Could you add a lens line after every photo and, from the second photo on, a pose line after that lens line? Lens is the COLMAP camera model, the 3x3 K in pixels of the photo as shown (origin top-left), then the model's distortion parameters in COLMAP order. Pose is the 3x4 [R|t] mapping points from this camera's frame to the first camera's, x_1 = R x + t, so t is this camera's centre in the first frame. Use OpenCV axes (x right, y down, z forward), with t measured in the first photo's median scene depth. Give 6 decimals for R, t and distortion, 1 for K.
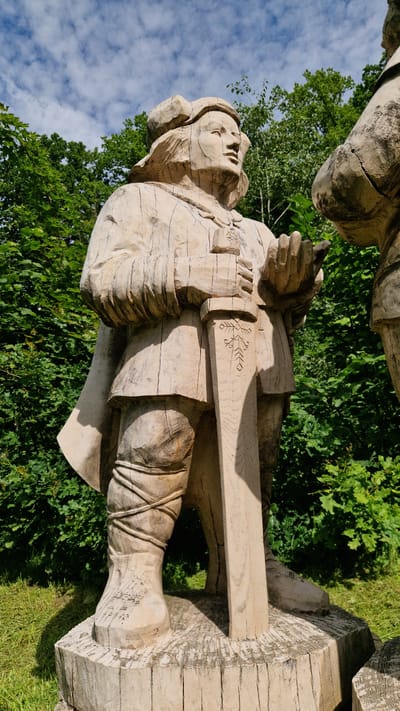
lens RADIAL K [[479.3, 0, 200.0], [0, 479.3, 355.5], [0, 0, 1]] dist [0.046988, -0.034684]
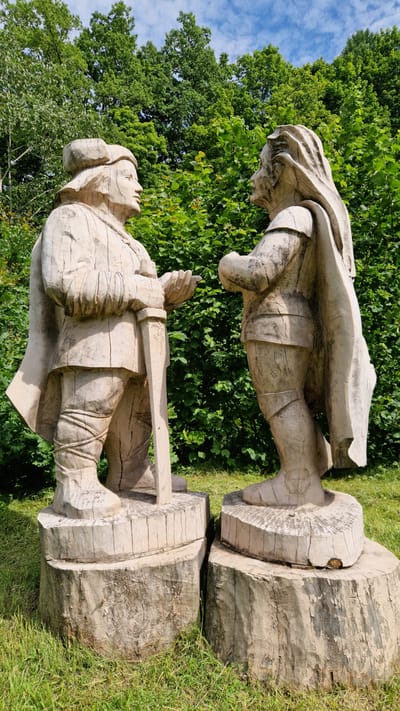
lens RADIAL K [[479.3, 0, 200.0], [0, 479.3, 355.5], [0, 0, 1]] dist [0.046988, -0.034684]
pose [[0.819607, 0.051774, 0.570582, -0.697164], [-0.111231, 0.991339, 0.069823, -0.089244], [-0.562025, -0.120694, 0.818267, -0.396596]]
